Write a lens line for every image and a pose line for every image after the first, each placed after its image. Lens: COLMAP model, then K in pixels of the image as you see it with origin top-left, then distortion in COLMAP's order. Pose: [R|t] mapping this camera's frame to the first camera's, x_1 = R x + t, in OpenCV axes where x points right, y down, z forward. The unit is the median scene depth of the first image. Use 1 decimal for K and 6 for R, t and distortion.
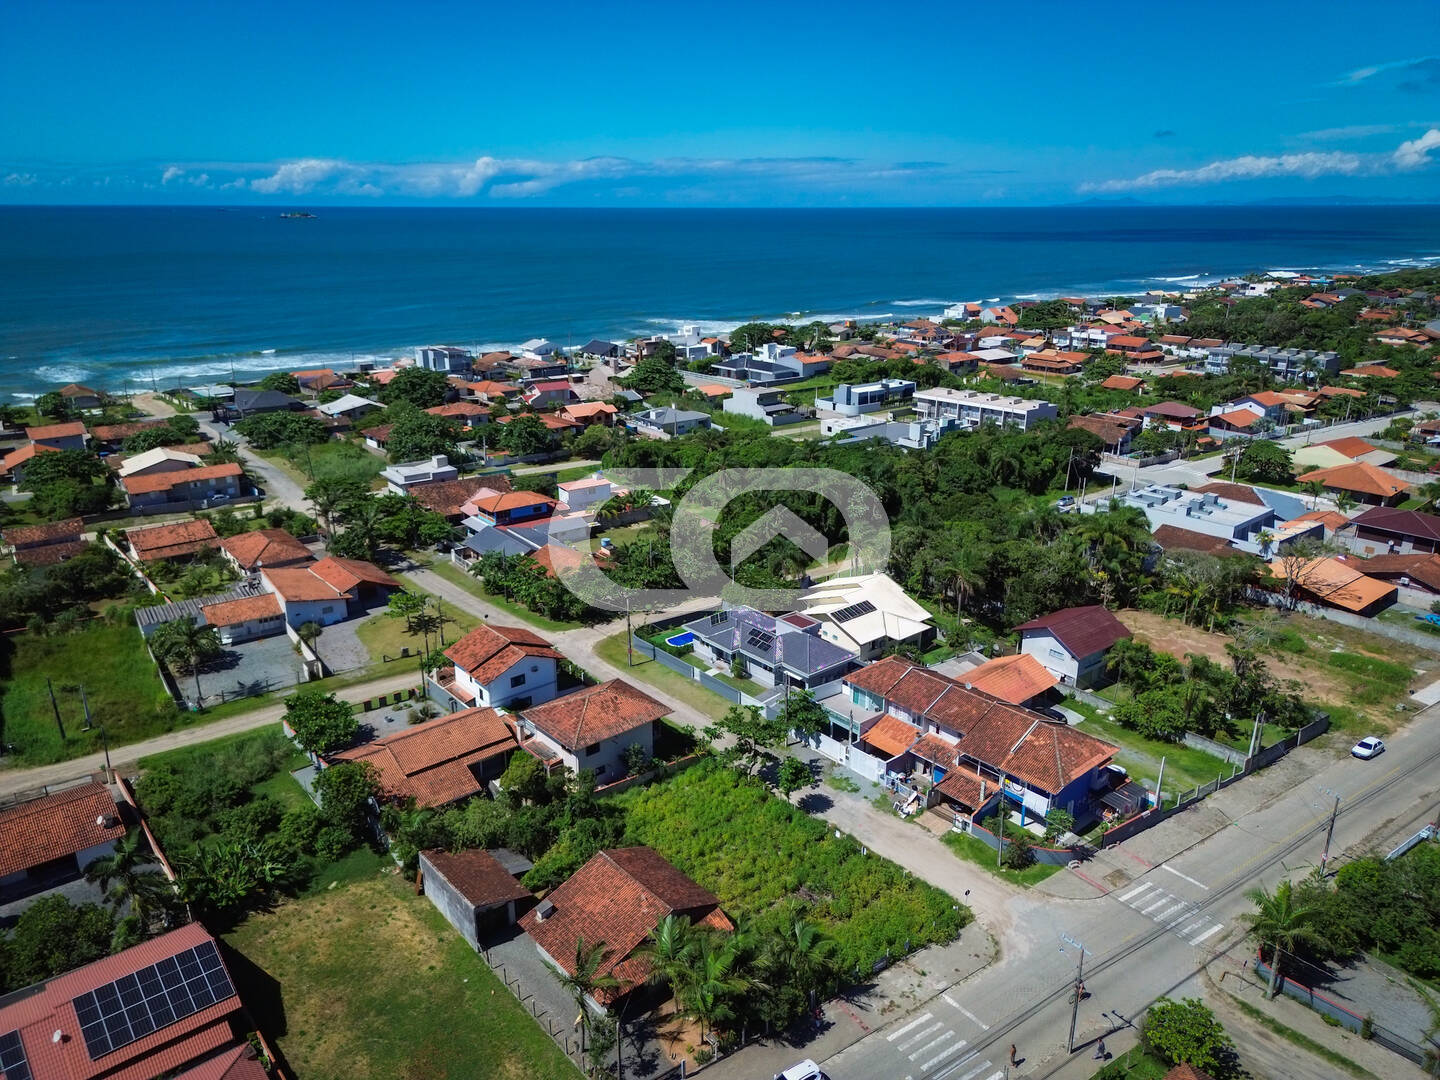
lens RADIAL K [[1011.9, 0, 717.6], [0, 1011.9, 542.8], [0, 0, 1]] dist [0.069005, -0.070971]
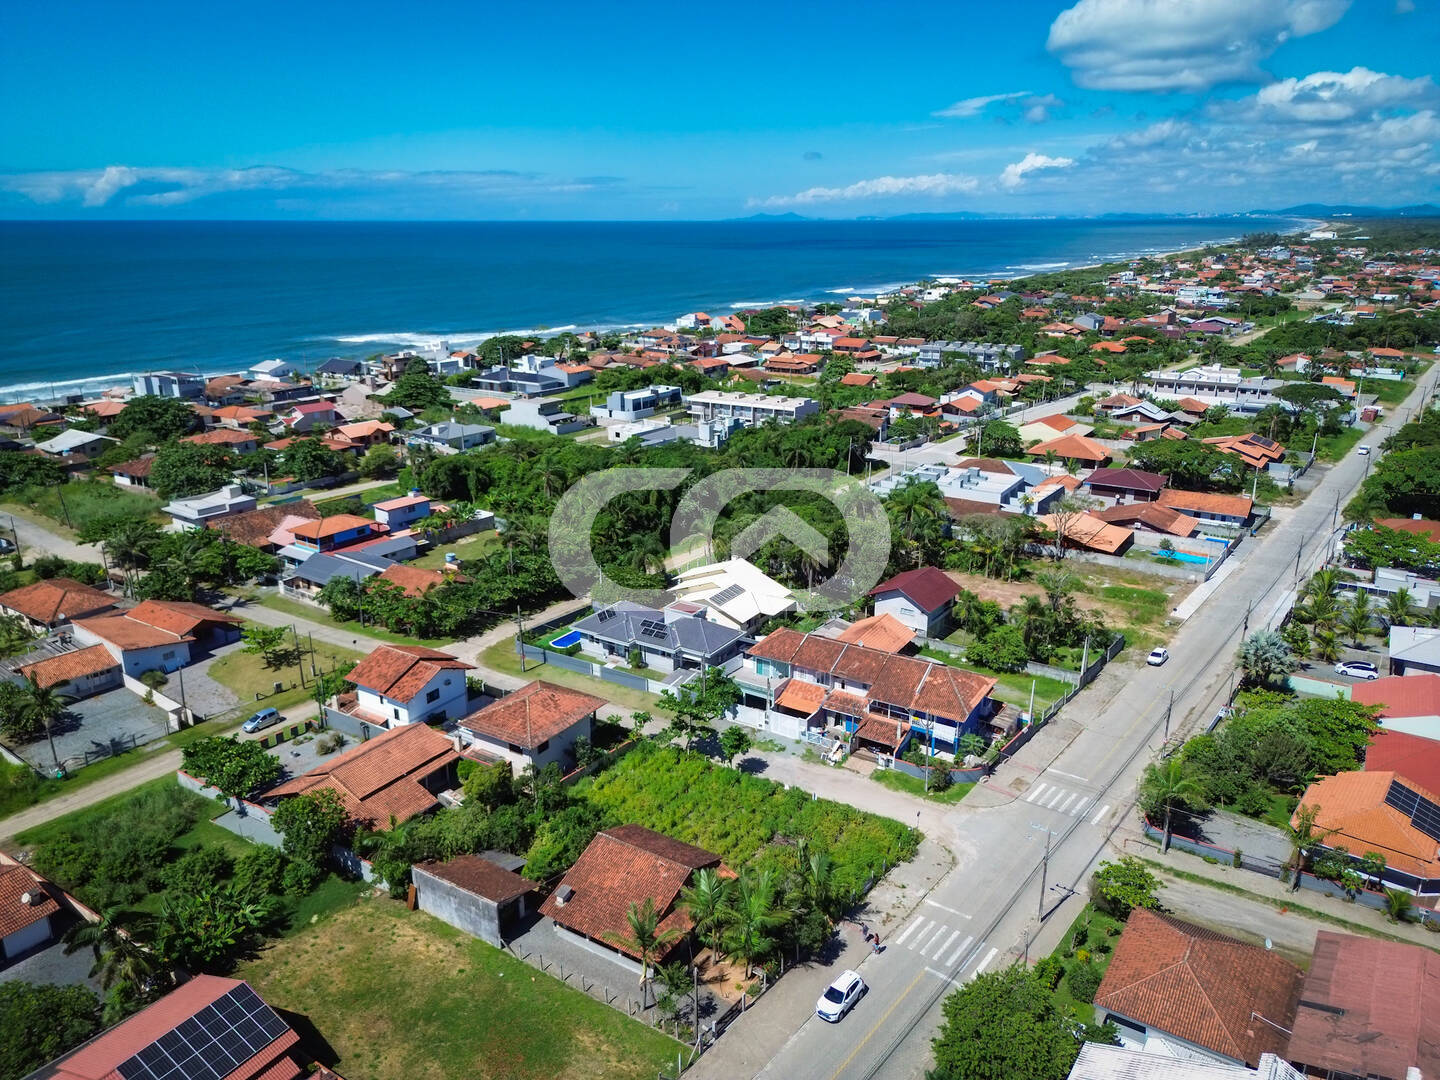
lens RADIAL K [[1011.9, 0, 717.6], [0, 1011.9, 542.8], [0, 0, 1]] dist [0.069005, -0.070971]
pose [[0.956623, -0.090742, 0.276837, -0.145341], [0.094161, 0.995557, 0.000949, 0.009696], [-0.275693, 0.025159, 0.960916, -0.024744]]
